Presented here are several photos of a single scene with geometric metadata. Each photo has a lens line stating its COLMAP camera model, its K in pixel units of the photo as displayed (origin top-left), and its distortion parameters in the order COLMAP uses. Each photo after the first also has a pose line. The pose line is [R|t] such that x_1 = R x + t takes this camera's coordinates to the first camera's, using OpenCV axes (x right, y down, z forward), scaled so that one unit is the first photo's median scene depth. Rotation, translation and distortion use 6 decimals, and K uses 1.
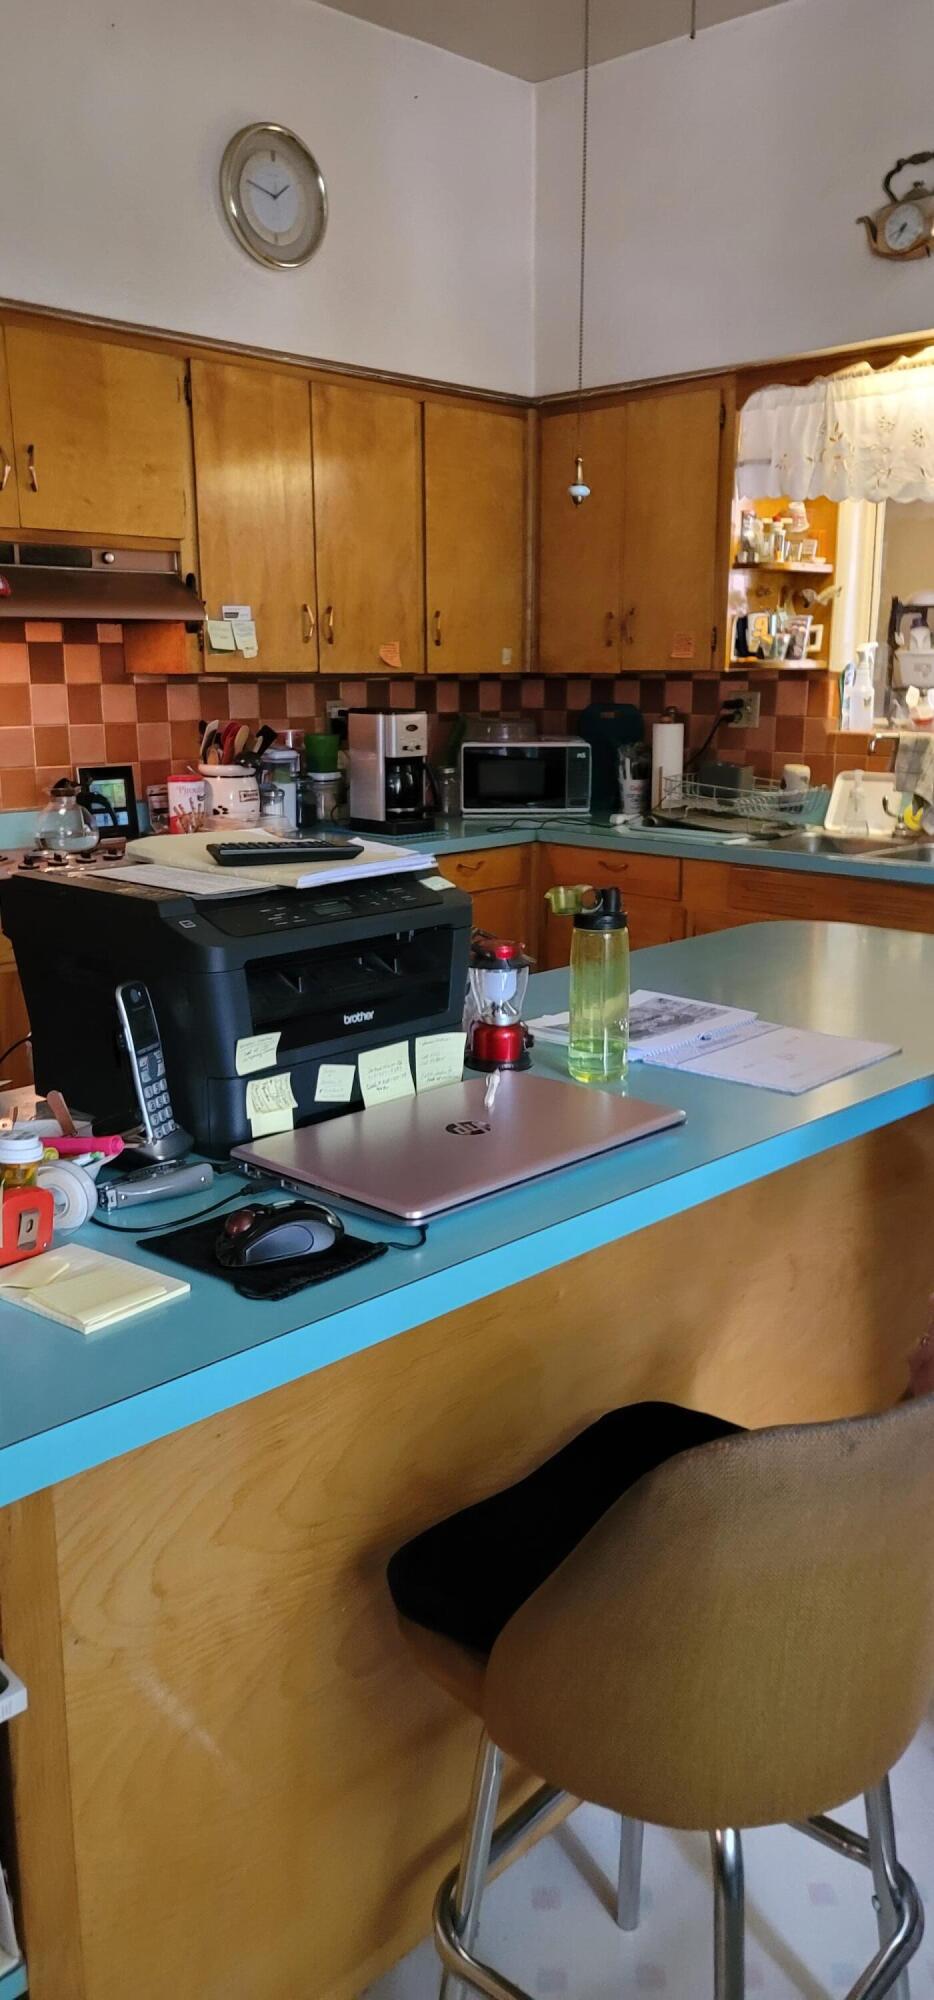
lens RADIAL K [[1483.0, 0, 486.7], [0, 1483.0, 992.1], [0, 0, 1]] dist [0.082012, -0.037381]
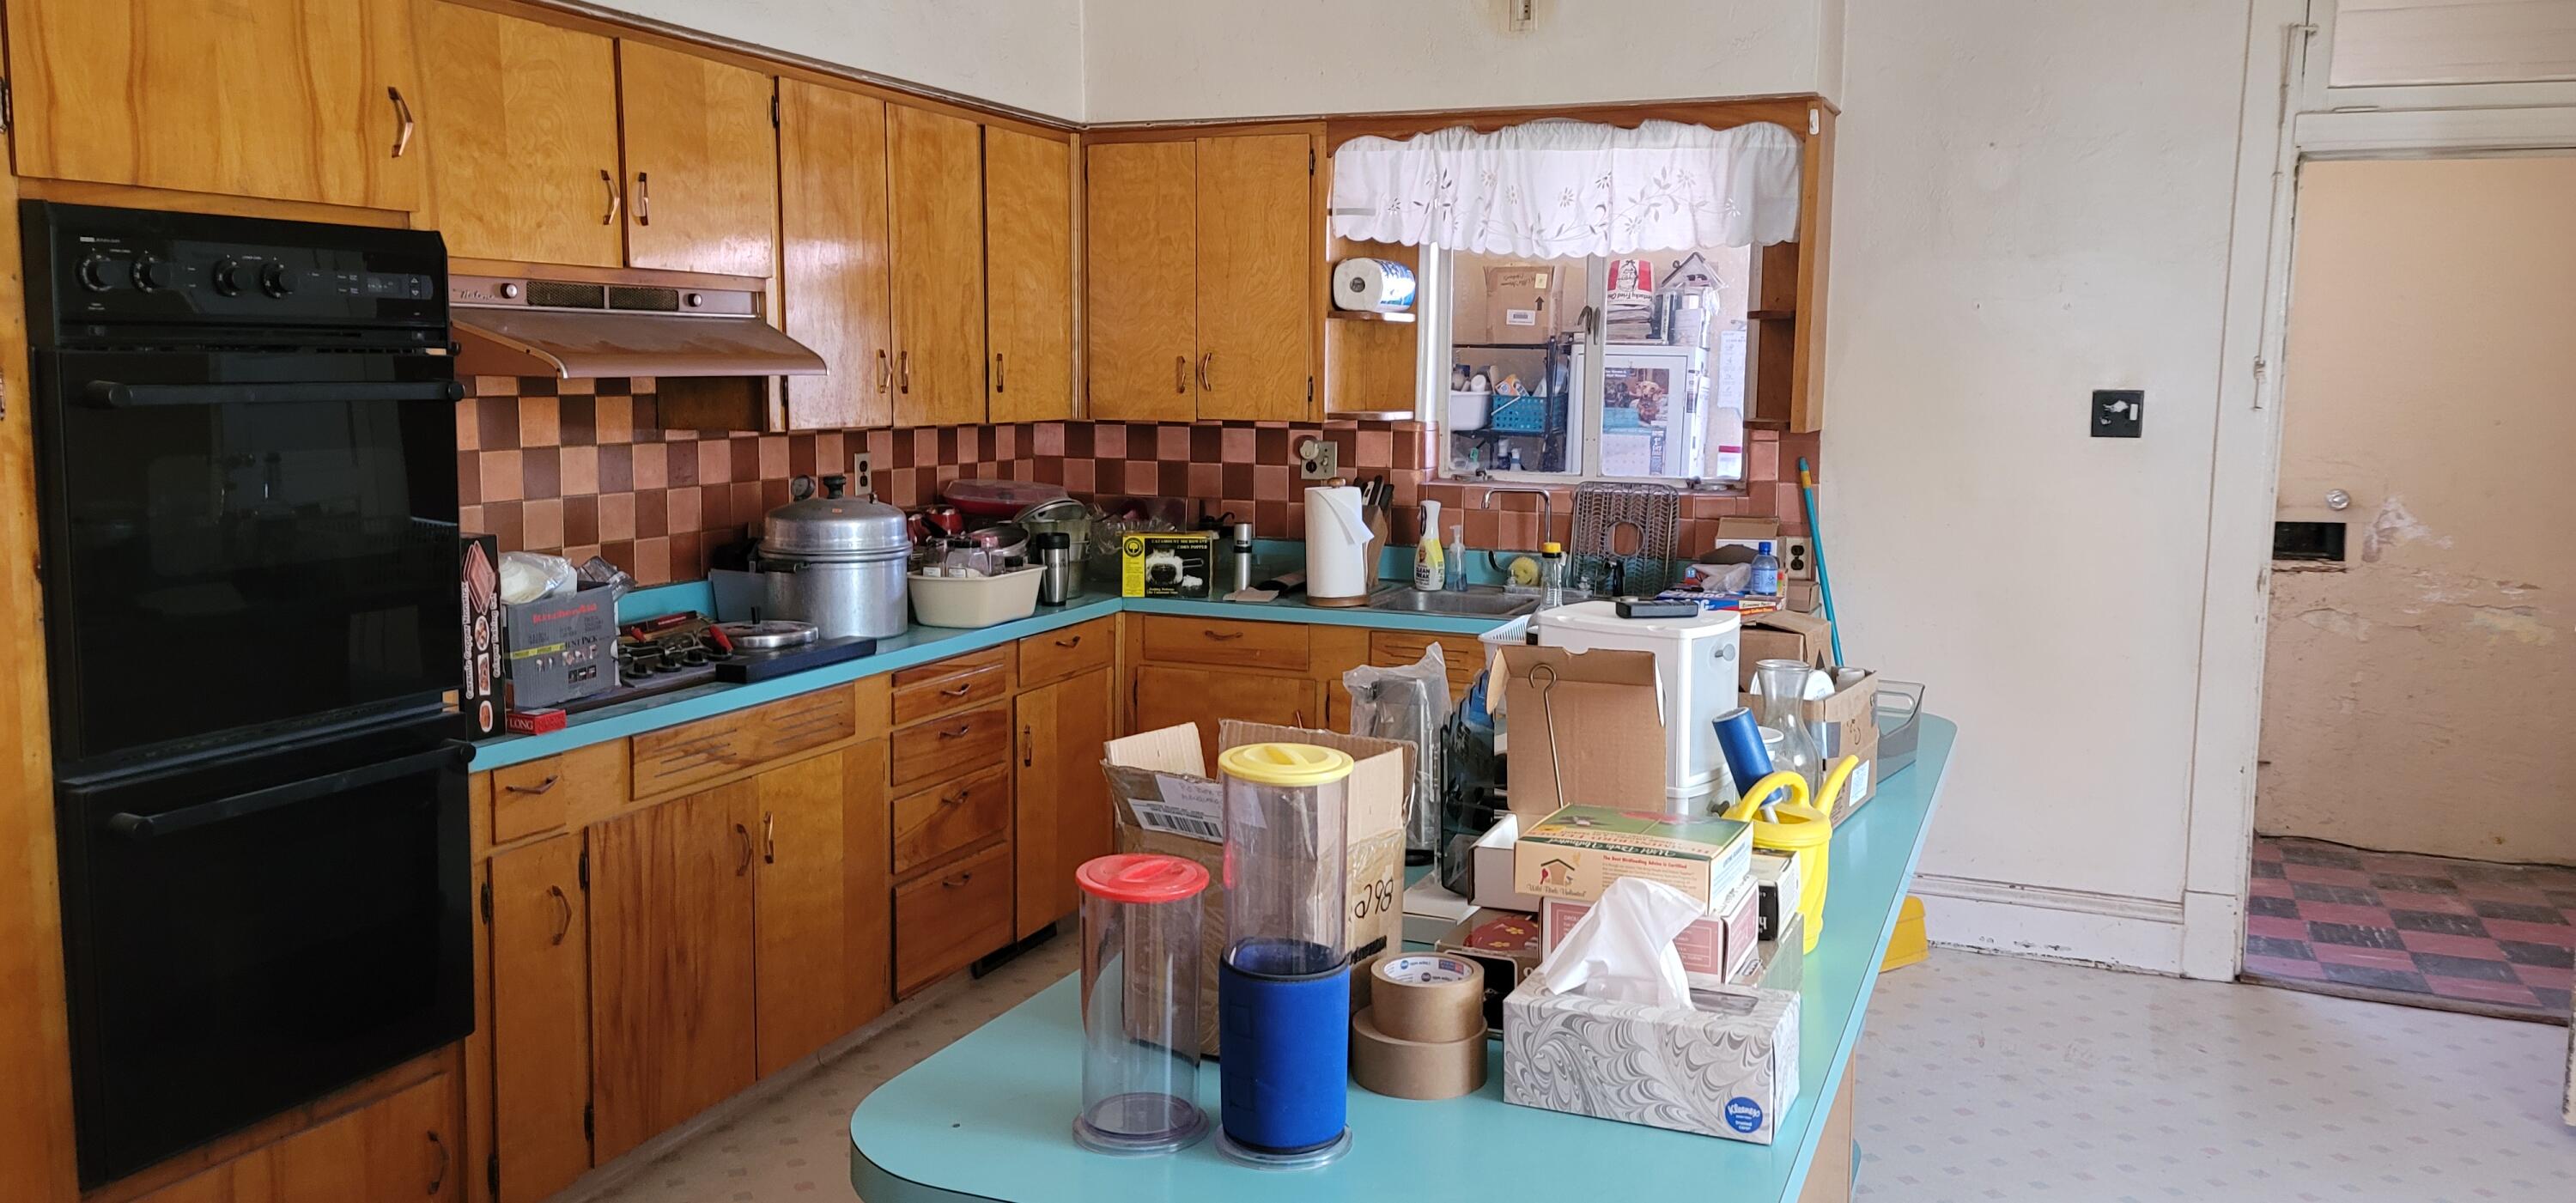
lens RADIAL K [[1910.1, 0, 1305.8], [0, 1910.1, 574.2], [0, 0, 1]] dist [0.082012, -0.037381]
pose [[0.923119, -0.033421, 0.383060, -0.320885], [0.072387, 0.993508, -0.087761, -0.017650], [-0.377640, 0.108743, 0.919545, -0.087875]]
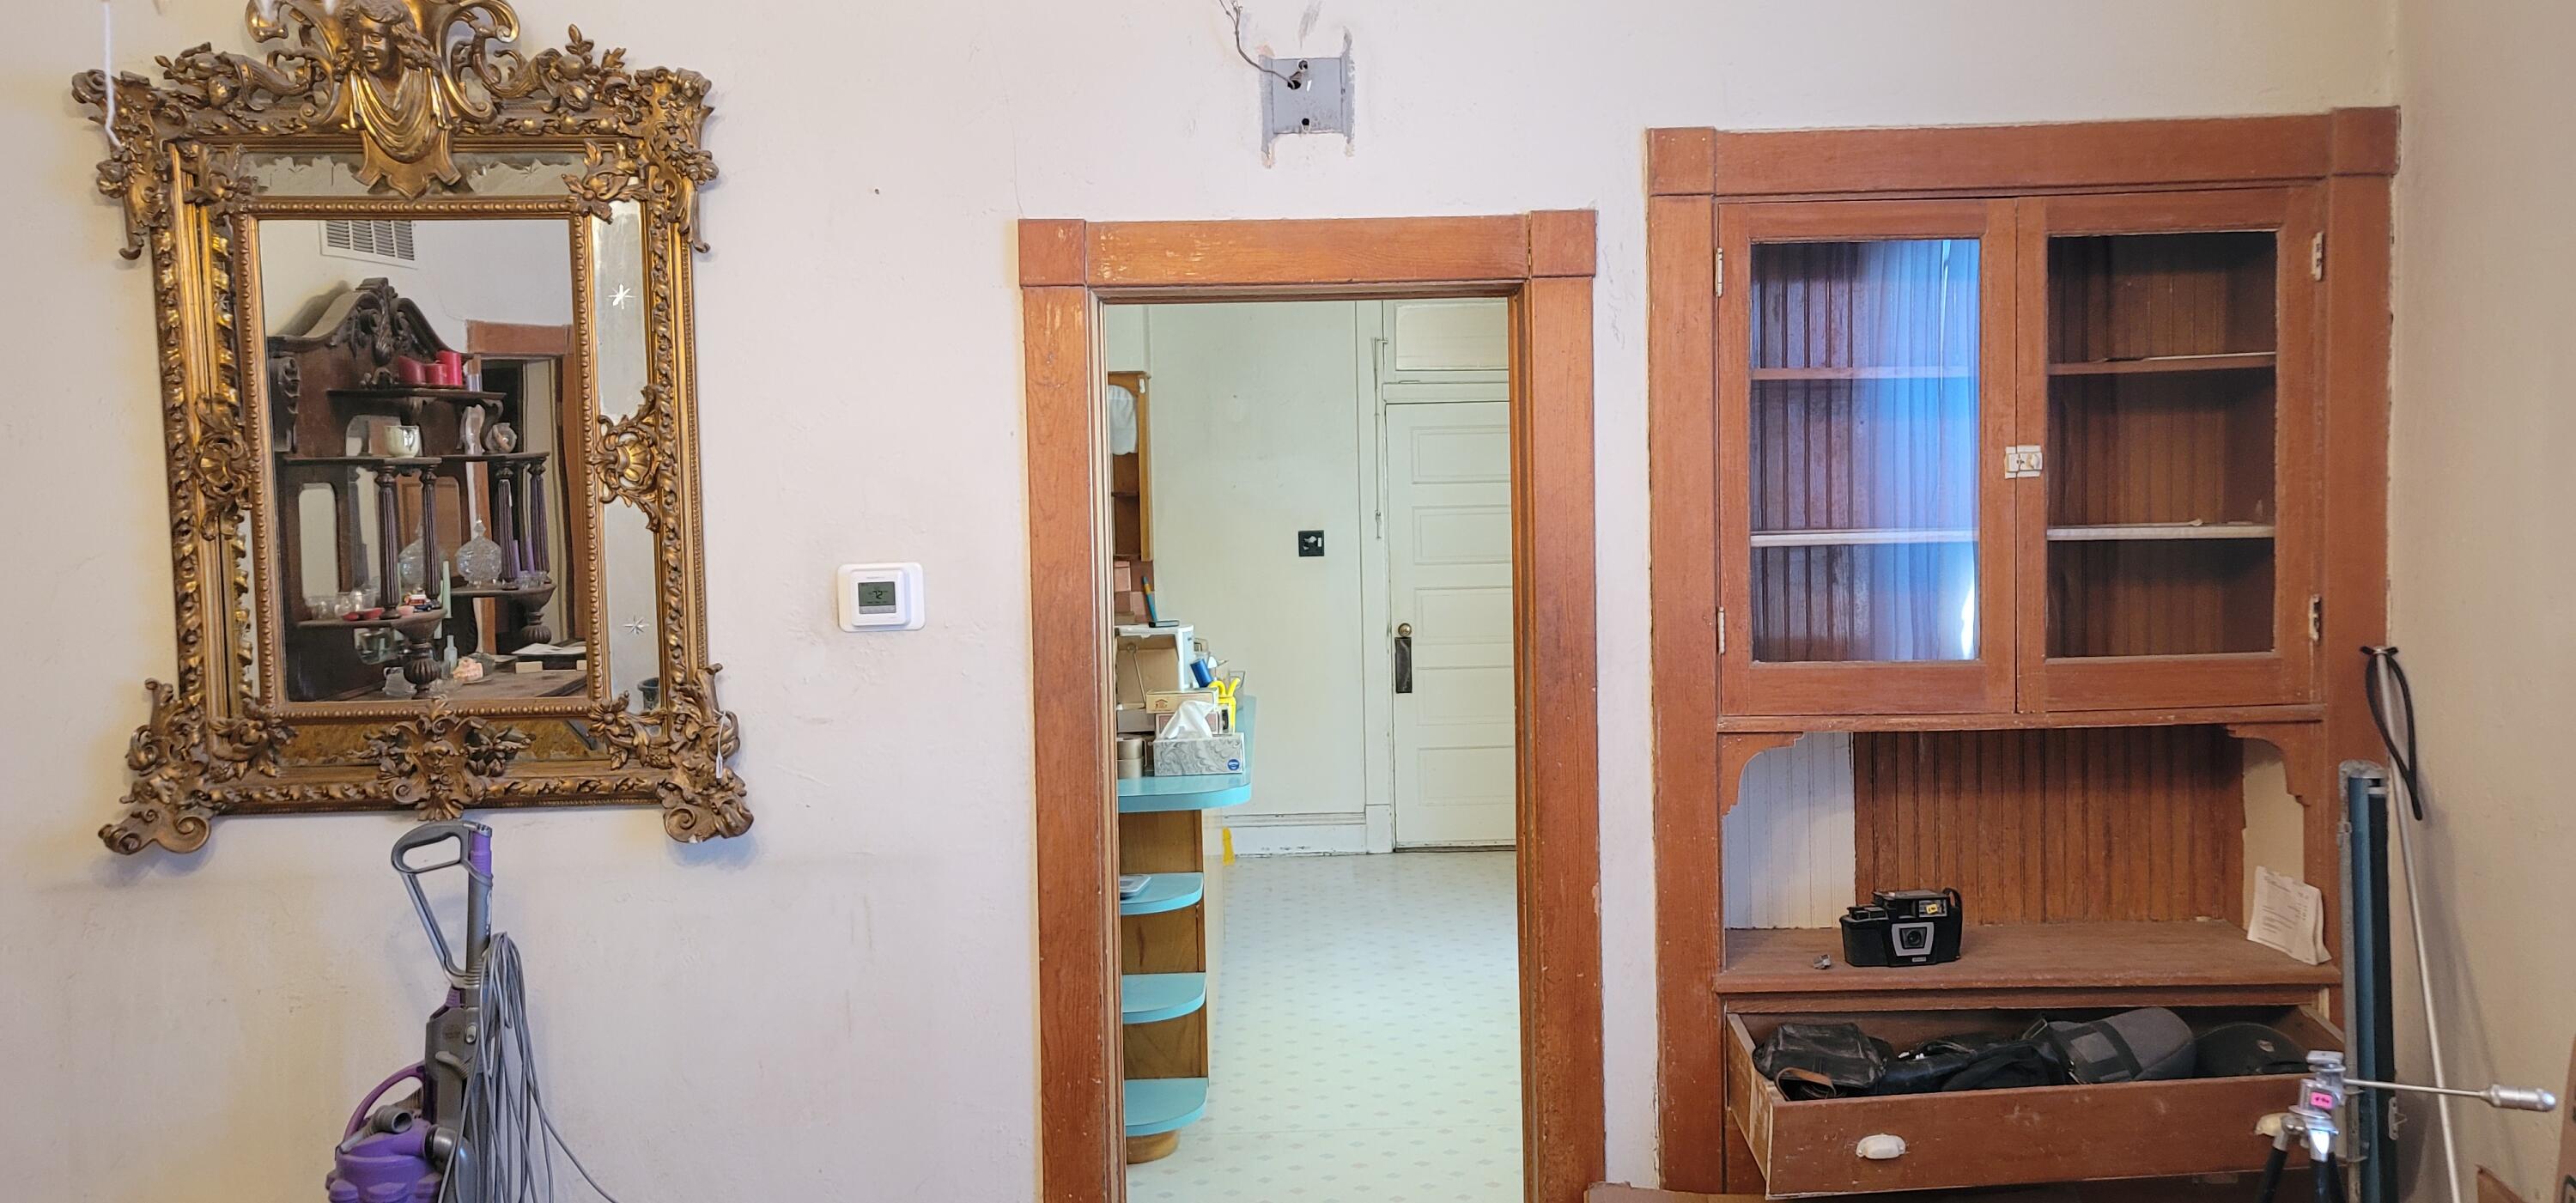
lens RADIAL K [[1910.1, 0, 1307.1], [0, 1910.1, 599.3], [0, 0, 1]] dist [0.082012, -0.037381]
pose [[0.697272, -0.052477, 0.714883, -0.943328], [0.178523, 0.978604, -0.102290, 0.096150], [-0.694220, 0.198947, 0.691722, -0.662612]]
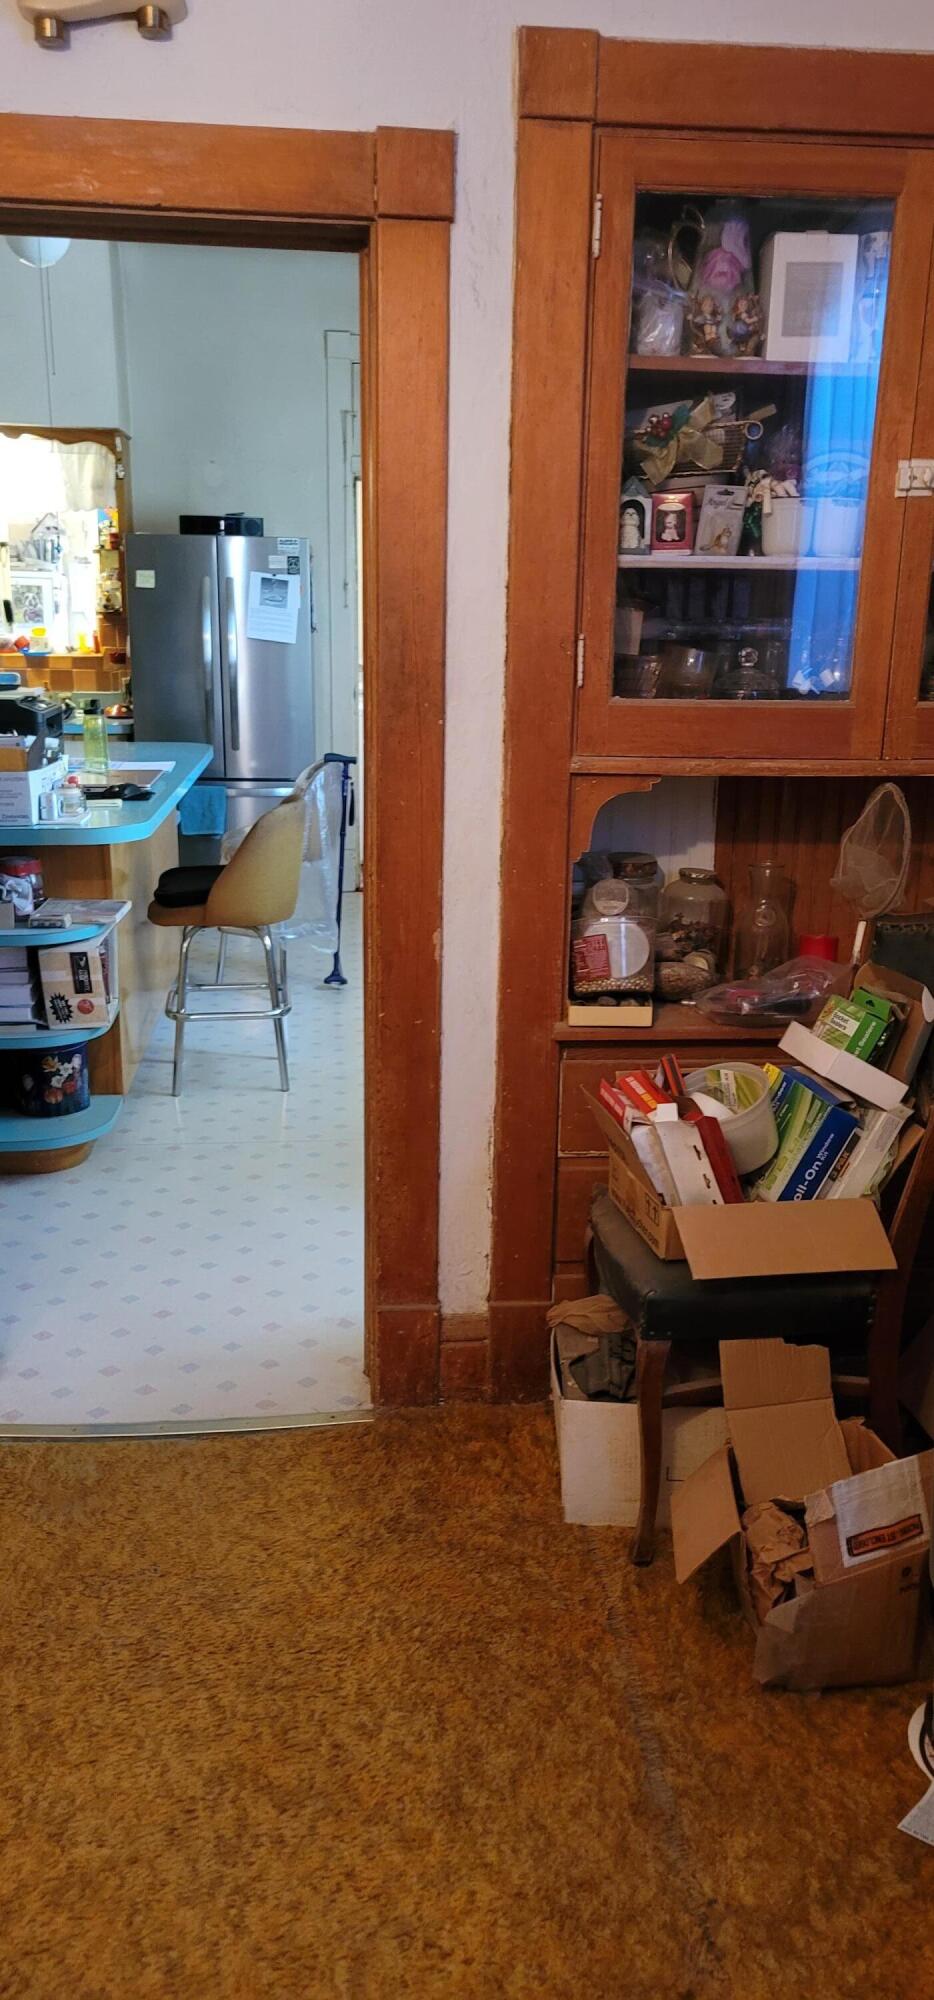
lens RADIAL K [[1483.0, 0, 466.6], [0, 1483.0, 1000.1], [0, 0, 1]] dist [0.082012, -0.037381]
pose [[0.646162, -0.182933, 0.740952, -0.700965], [0.150347, 0.982335, 0.111415, 0.118417], [-0.748245, 0.039408, 0.662251, -0.556410]]
